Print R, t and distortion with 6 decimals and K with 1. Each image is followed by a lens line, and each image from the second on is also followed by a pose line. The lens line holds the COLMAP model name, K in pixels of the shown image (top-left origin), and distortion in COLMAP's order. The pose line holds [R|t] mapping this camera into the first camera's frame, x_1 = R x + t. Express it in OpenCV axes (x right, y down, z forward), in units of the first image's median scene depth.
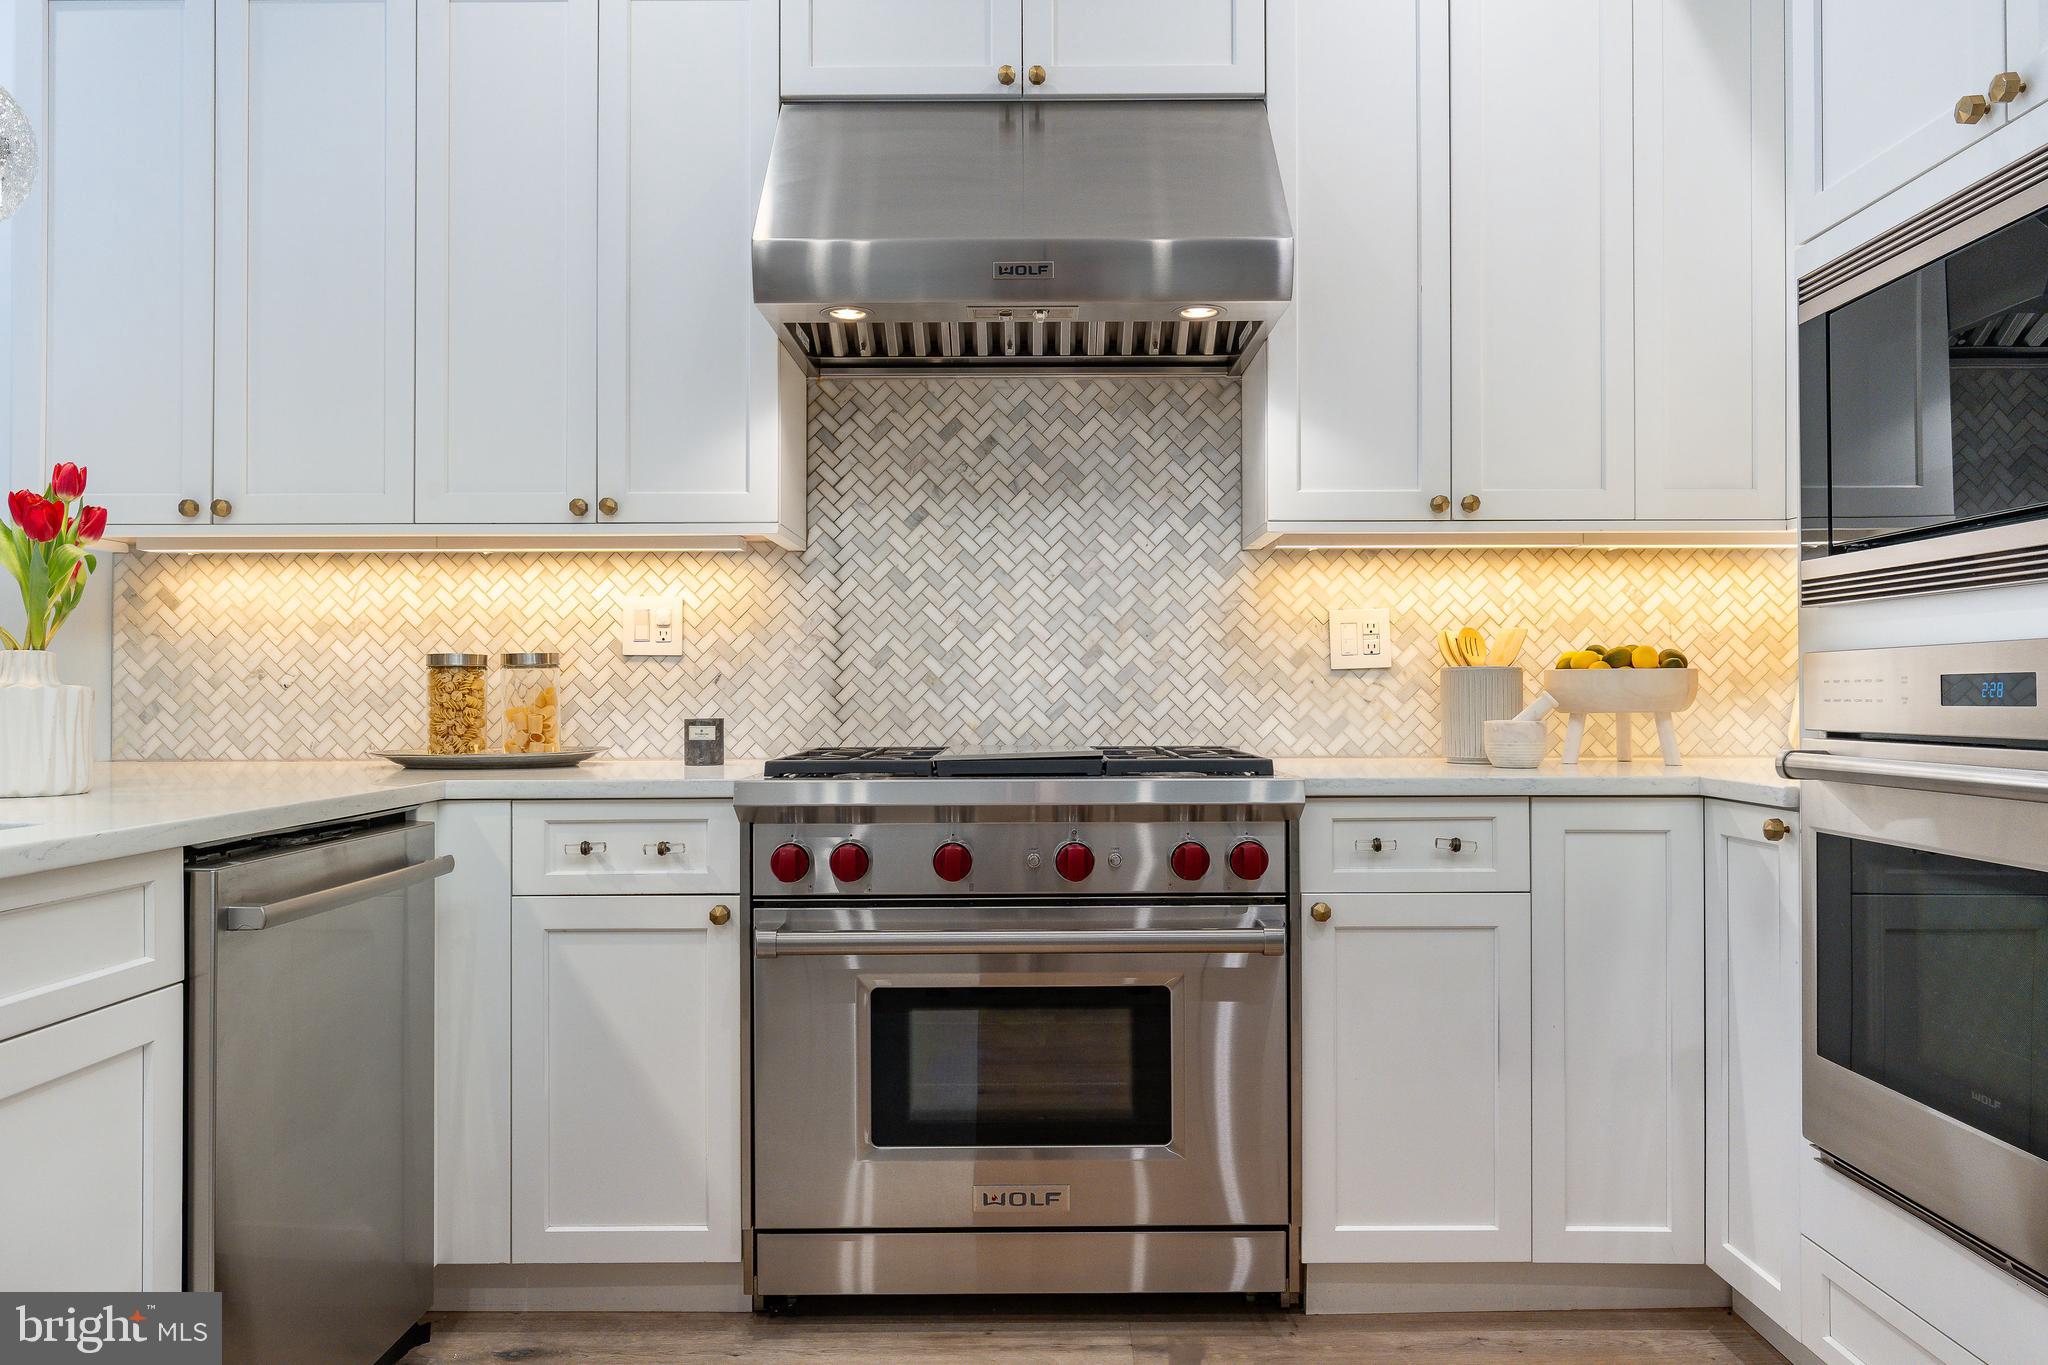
lens RADIAL K [[1398.7, 0, 1024.0], [0, 1398.7, 682.5], [0, 0, 1]] dist [-0.003105, -0.000779]
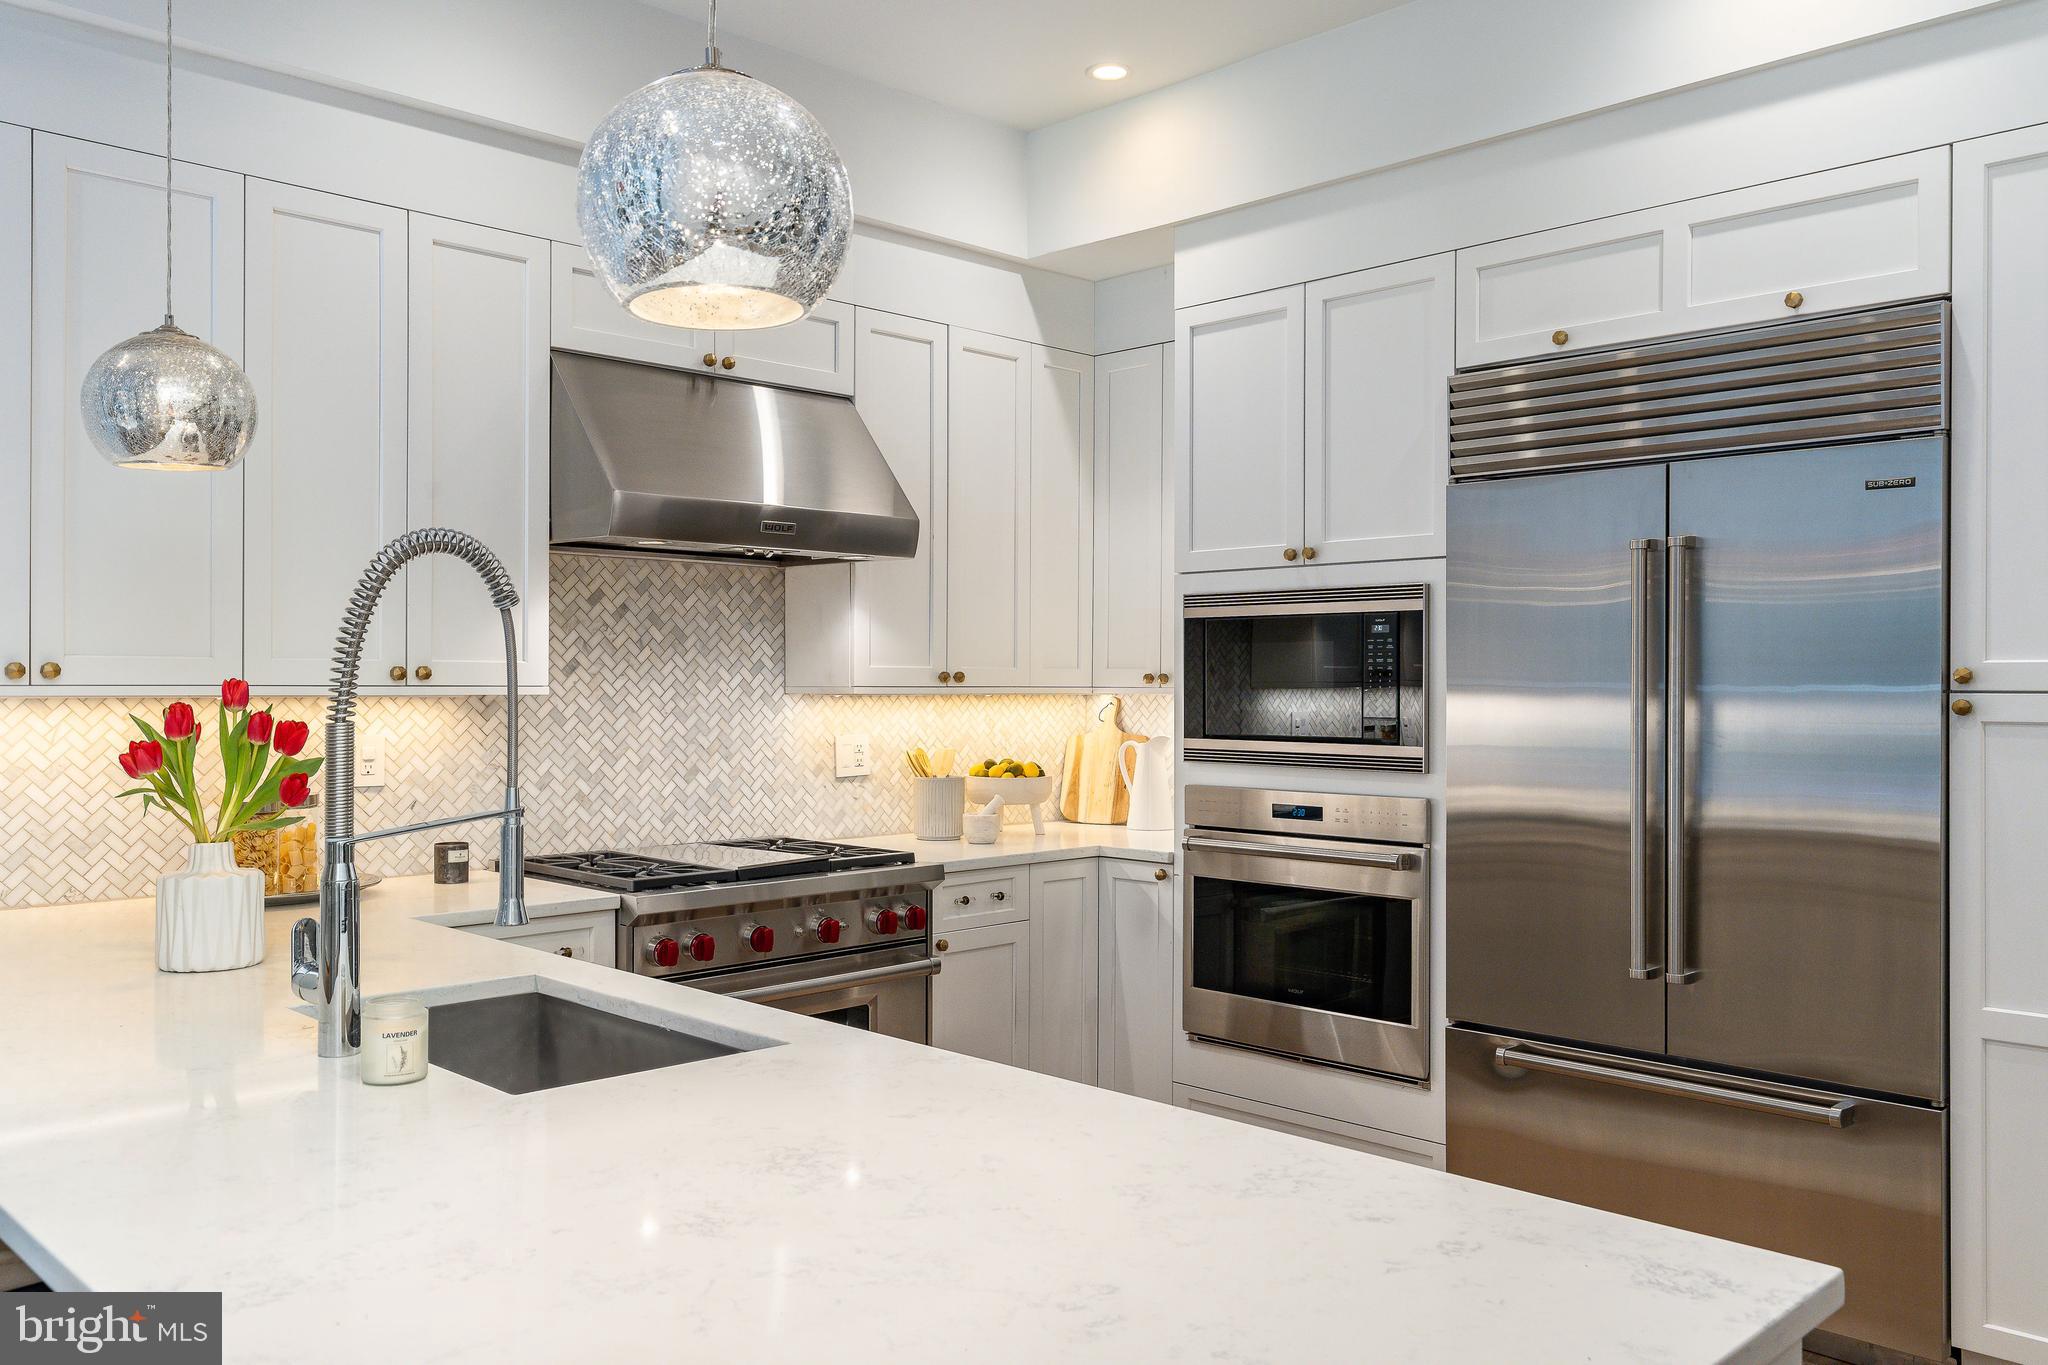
lens RADIAL K [[1598.5, 0, 1024.0], [0, 1598.5, 682.5], [0, 0, 1]] dist [-0.001051, 0.003660]
pose [[0.703830, 0.005367, 0.710348, -0.804149], [-0.011401, 0.999928, 0.003742, -0.114602], [-0.710277, -0.010733, 0.703841, -0.284072]]
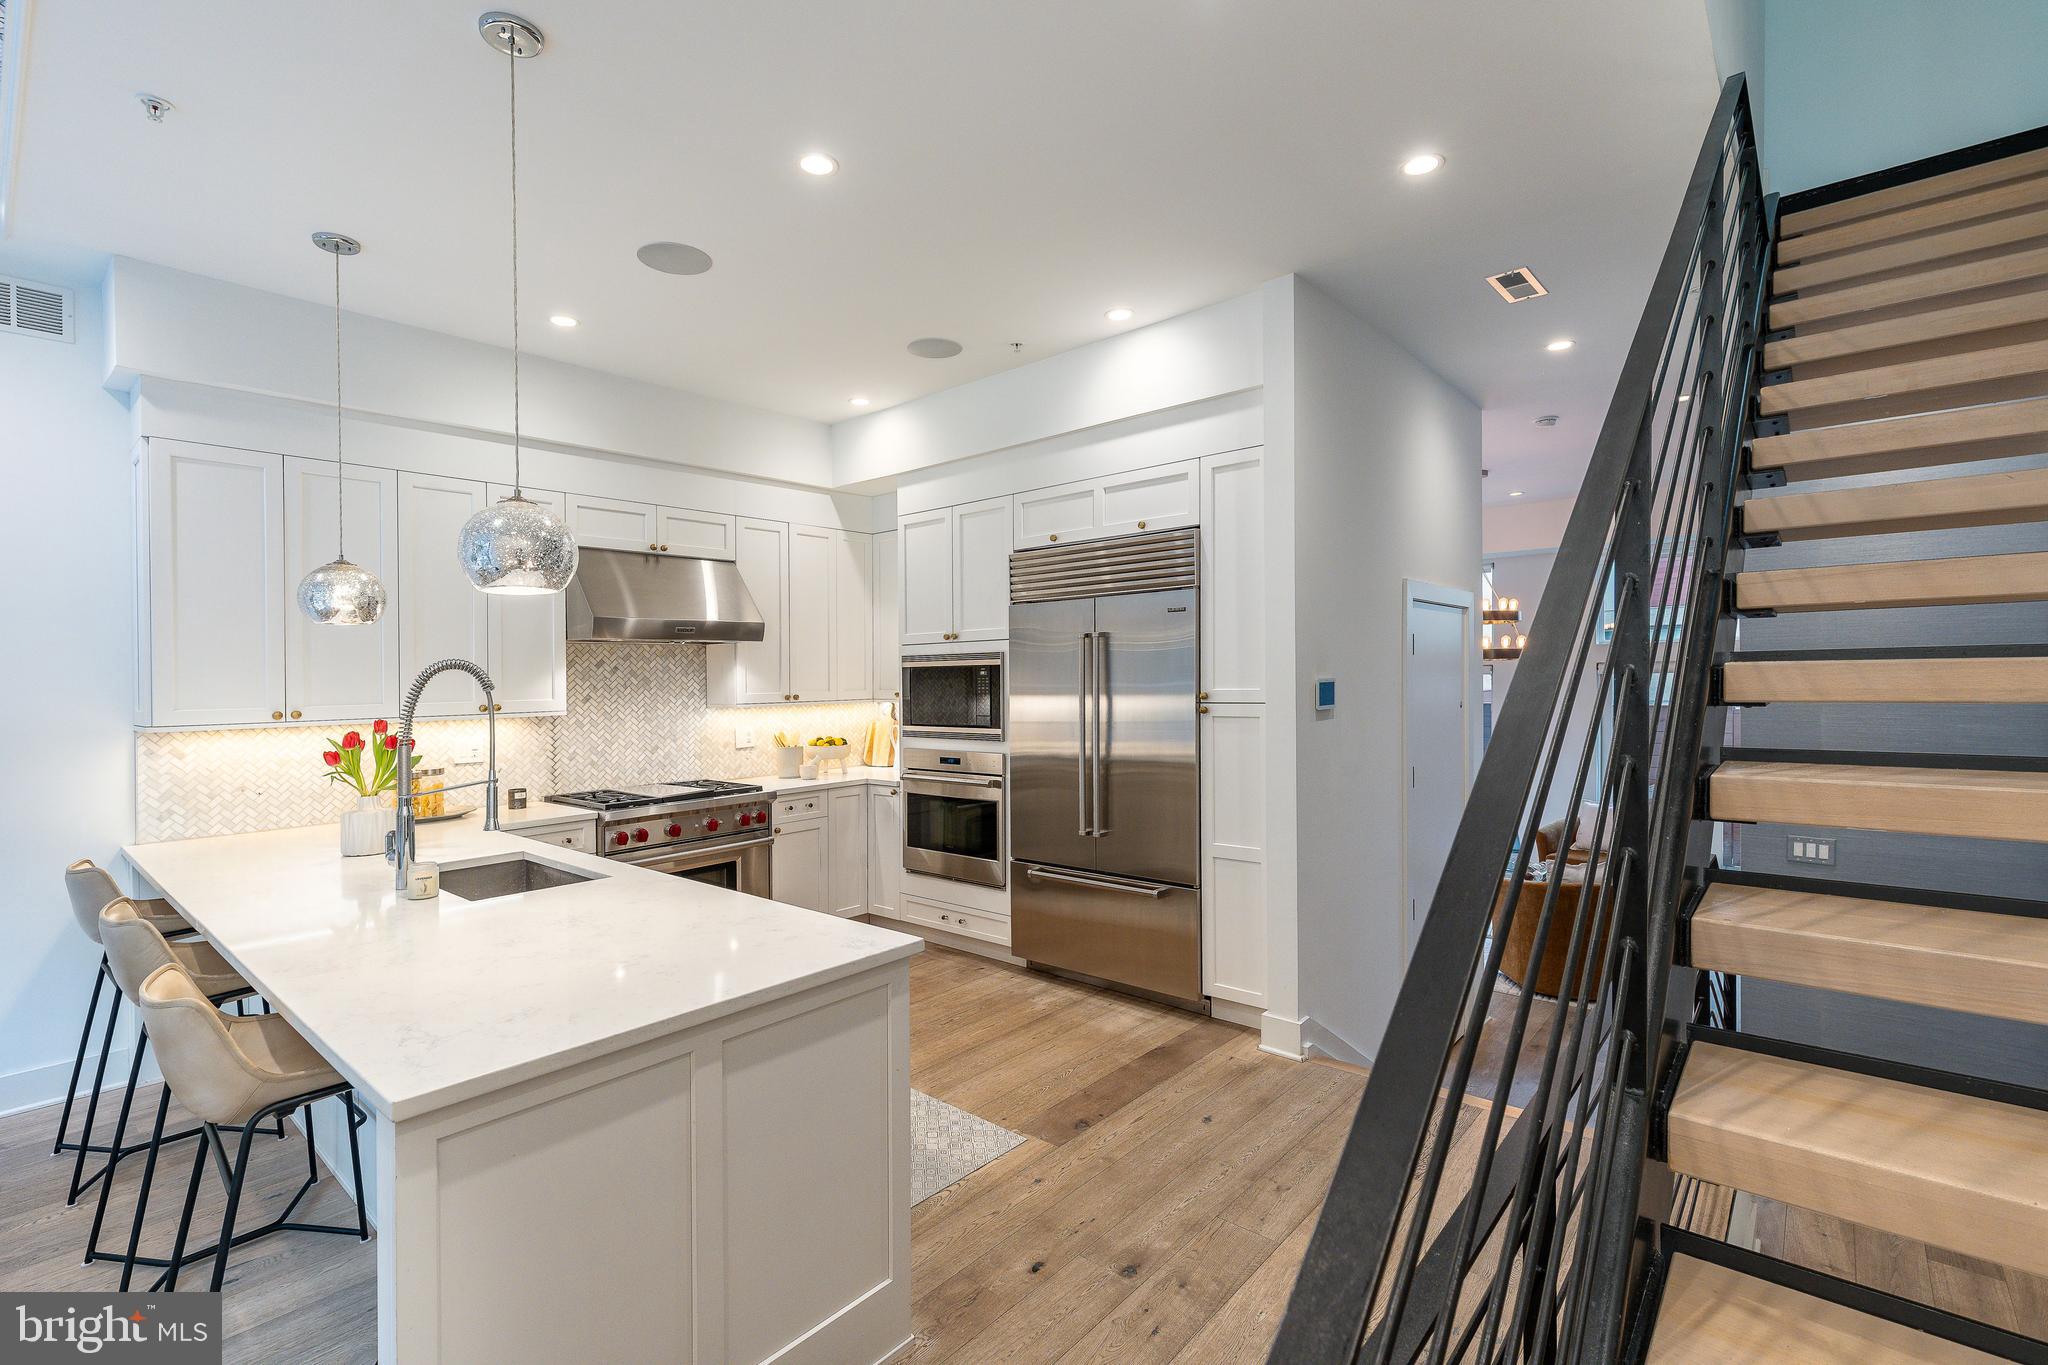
lens RADIAL K [[908.4, 0, 1030.5], [0, 908.4, 670.2], [0, 0, 1]] dist [0.005617, -0.004165]
pose [[0.641980, -0.003498, 0.766713, -0.817456], [0.008370, 0.999962, -0.002446, -0.159406], [-0.766675, 0.007988, 0.641985, -0.654146]]
